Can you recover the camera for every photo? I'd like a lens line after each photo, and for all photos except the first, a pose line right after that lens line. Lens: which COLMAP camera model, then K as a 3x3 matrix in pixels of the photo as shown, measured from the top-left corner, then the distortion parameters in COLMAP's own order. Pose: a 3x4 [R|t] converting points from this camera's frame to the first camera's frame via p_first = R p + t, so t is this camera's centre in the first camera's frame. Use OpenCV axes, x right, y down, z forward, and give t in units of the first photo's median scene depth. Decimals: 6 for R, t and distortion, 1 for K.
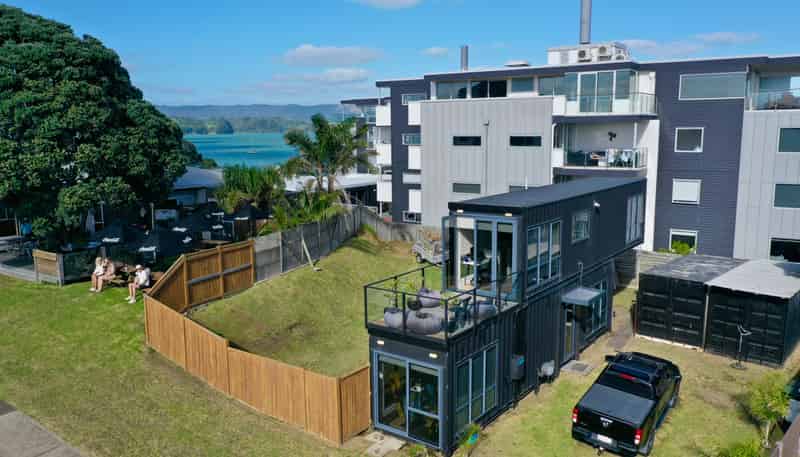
lens RADIAL K [[632.3, 0, 401.0], [0, 632.3, 225.3], [0, 0, 1]] dist [0.002354, 0.005441]
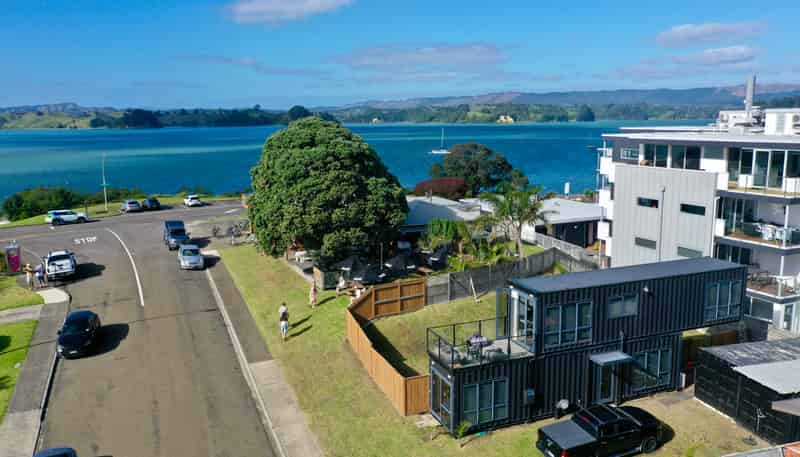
lens RADIAL K [[632.3, 0, 400.7], [0, 632.3, 226.5], [0, 0, 1]] dist [0.002354, 0.005441]
pose [[0.851562, 0.087910, -0.516830, 0.493099], [-0.076032, 0.996127, 0.044160, -0.164935], [0.518710, 0.001691, 0.854948, -0.329576]]
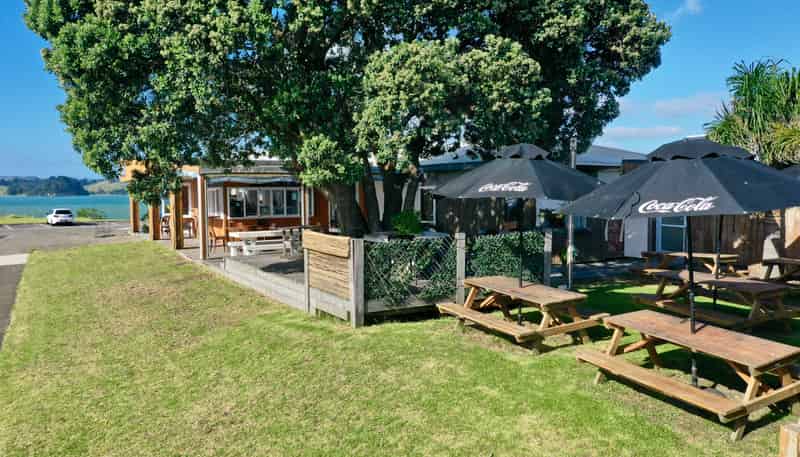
lens RADIAL K [[632.3, 0, 400.5], [0, 632.3, 228.5], [0, 0, 1]] dist [0.002354, 0.005441]
pose [[0.898003, 0.026522, -0.439189, -0.353476], [-0.065827, 0.995046, -0.074506, 0.064792], [0.435037, 0.095817, 0.895300, 0.677247]]
